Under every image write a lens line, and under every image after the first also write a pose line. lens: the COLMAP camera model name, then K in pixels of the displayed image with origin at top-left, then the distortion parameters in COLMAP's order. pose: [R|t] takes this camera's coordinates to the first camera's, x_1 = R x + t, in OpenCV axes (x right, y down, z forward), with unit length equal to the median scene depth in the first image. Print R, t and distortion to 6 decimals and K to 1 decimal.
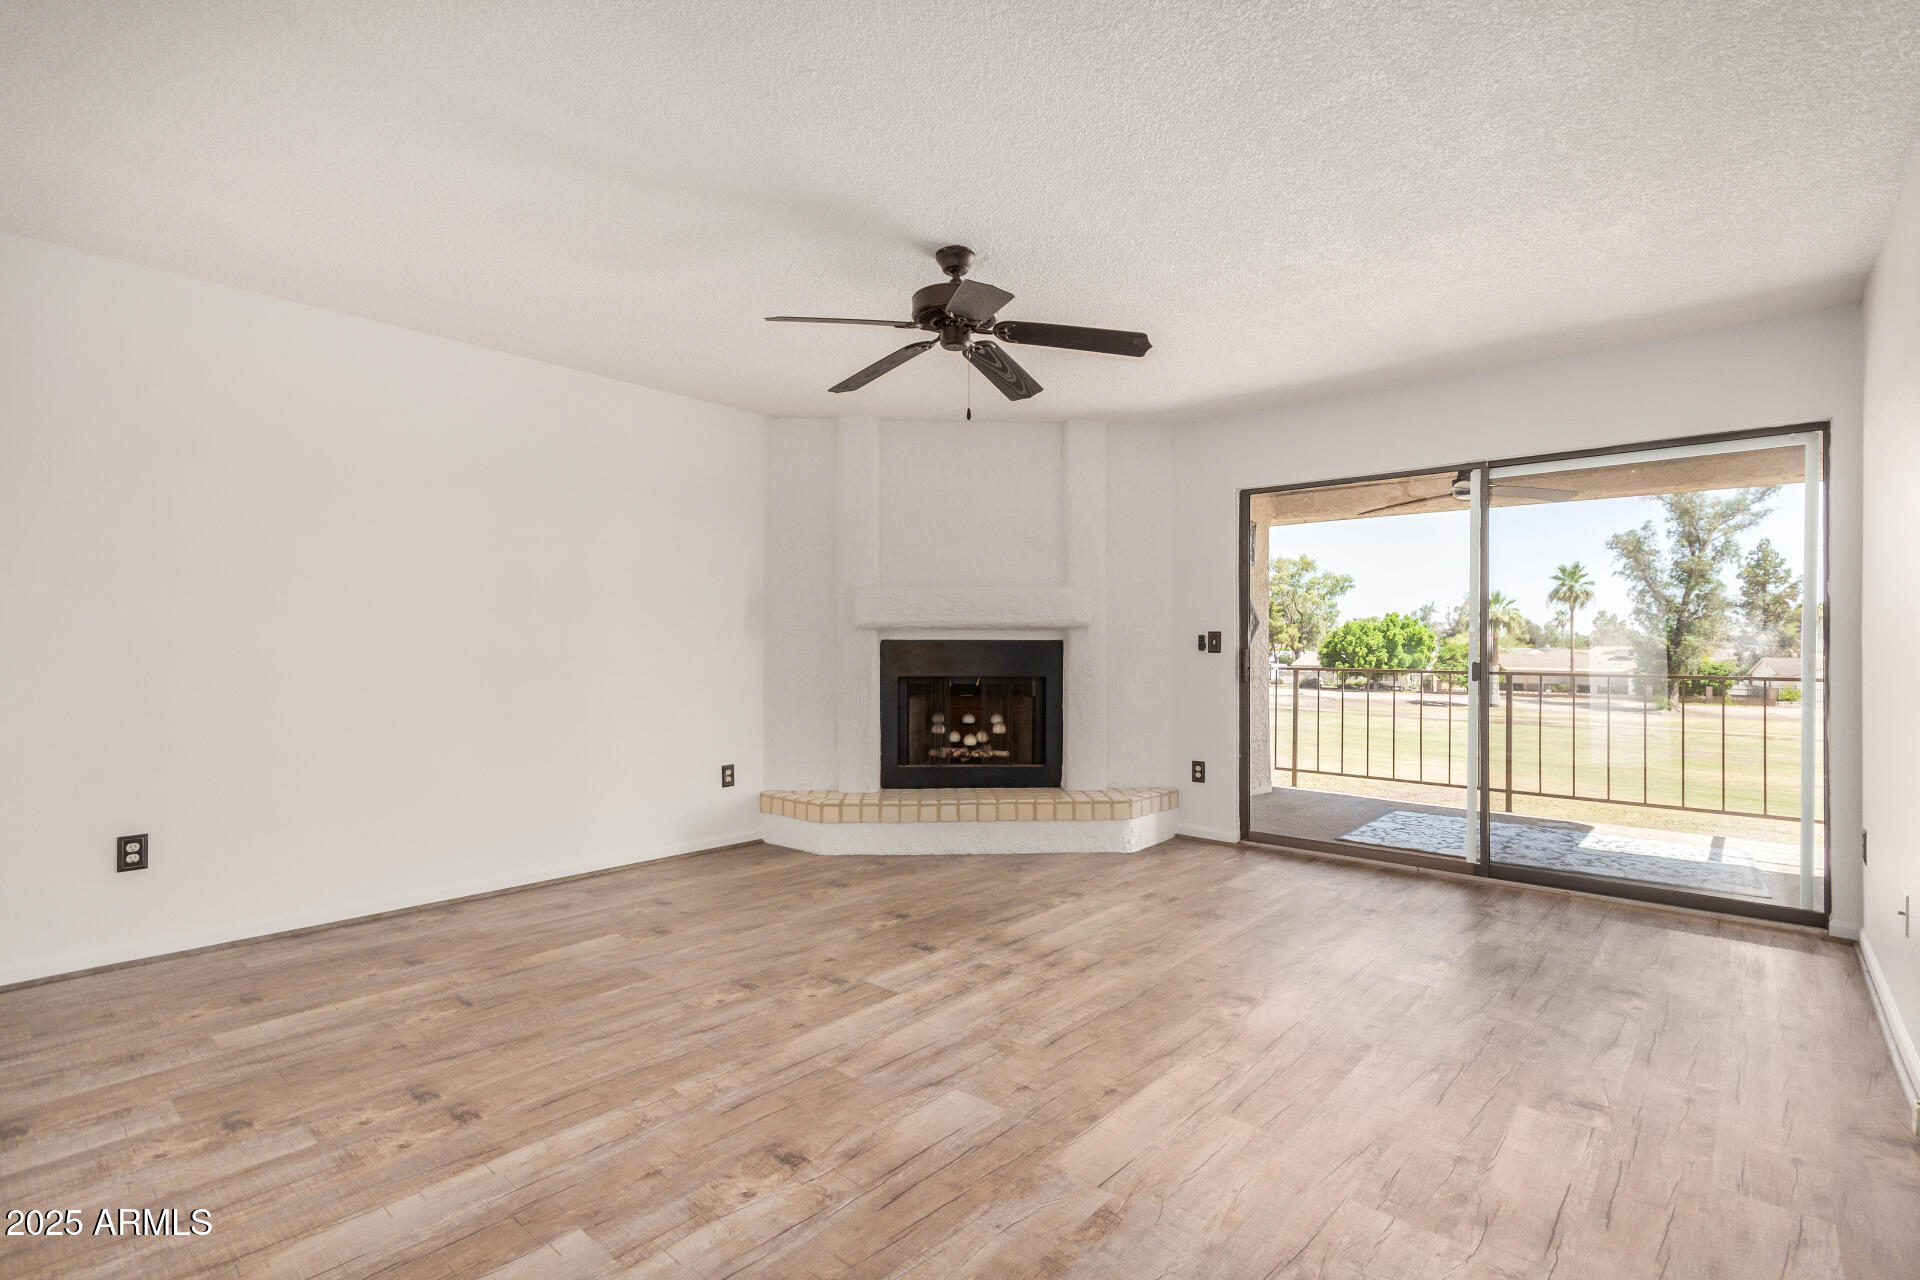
lens RADIAL K [[891.5, 0, 950.6], [0, 891.5, 642.7], [0, 0, 1]] dist [0.006780, 0.001666]
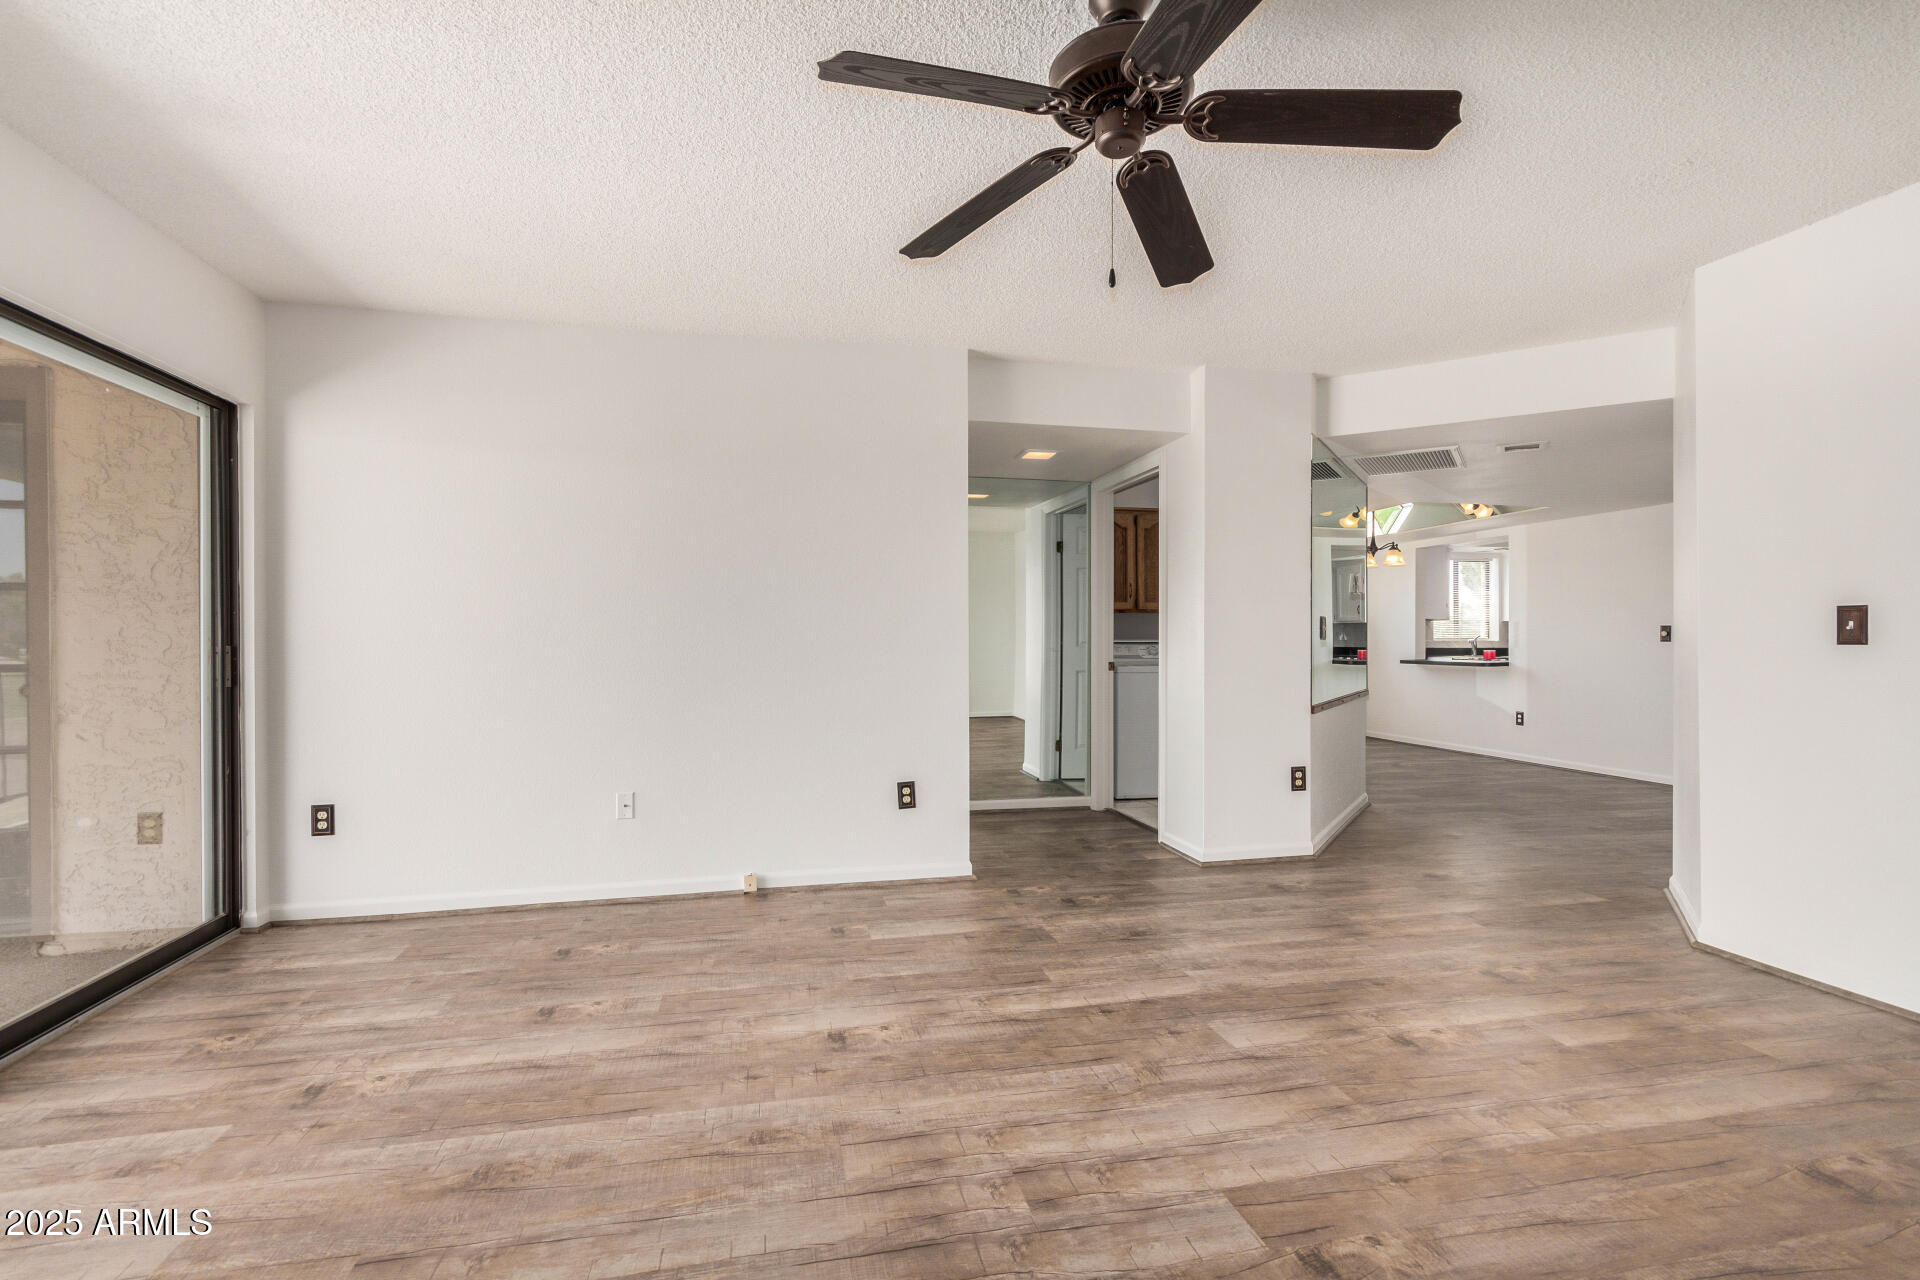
lens RADIAL K [[891.5, 0, 950.6], [0, 891.5, 642.7], [0, 0, 1]] dist [0.006780, 0.001666]
pose [[-0.808531, -0.001830, 0.588451, -0.313689], [-0.000894, 0.999998, 0.001881, 0.009907], [-0.588454, 0.000995, -0.808530, 1.865049]]
